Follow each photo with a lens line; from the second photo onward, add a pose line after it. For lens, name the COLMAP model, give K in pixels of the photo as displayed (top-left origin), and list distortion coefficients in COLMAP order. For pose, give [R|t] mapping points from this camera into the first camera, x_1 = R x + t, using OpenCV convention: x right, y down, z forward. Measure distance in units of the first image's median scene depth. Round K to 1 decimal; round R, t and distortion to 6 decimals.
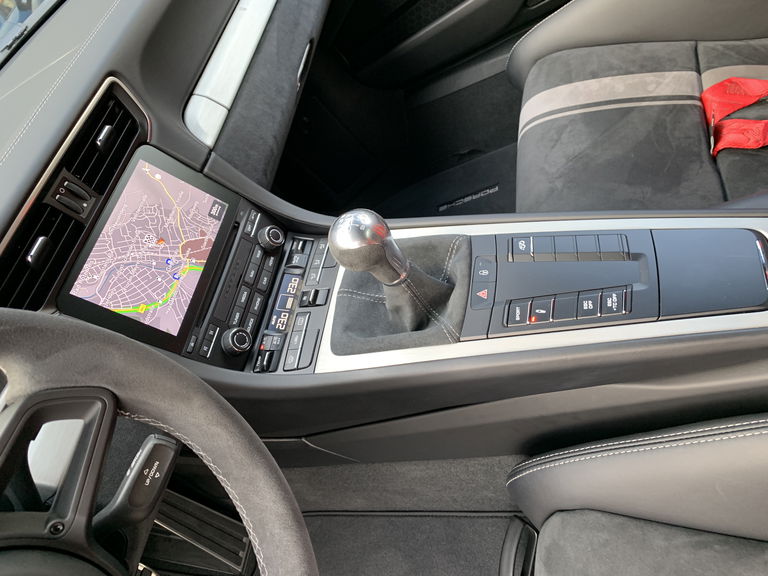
lens RADIAL K [[589.3, 0, 385.9], [0, 589.3, 285.7], [0, 0, 1]] dist [0.019682, -0.012160]
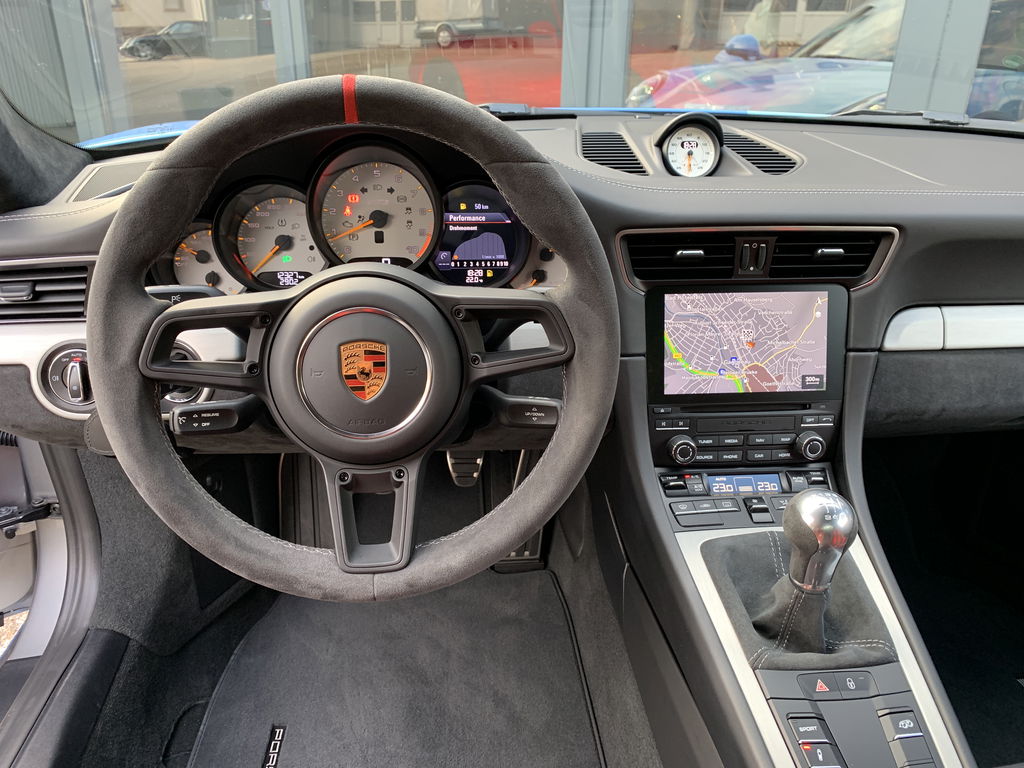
lens RADIAL K [[785.8, 0, 511.2], [0, 785.8, 385.3], [0, 0, 1]] dist [0.019682, -0.012160]
pose [[0.213567, 0.850628, -0.480439, 0.225820], [-0.851529, 0.403134, 0.335232, -0.145952], [0.478839, 0.337513, 0.810431, -0.241846]]
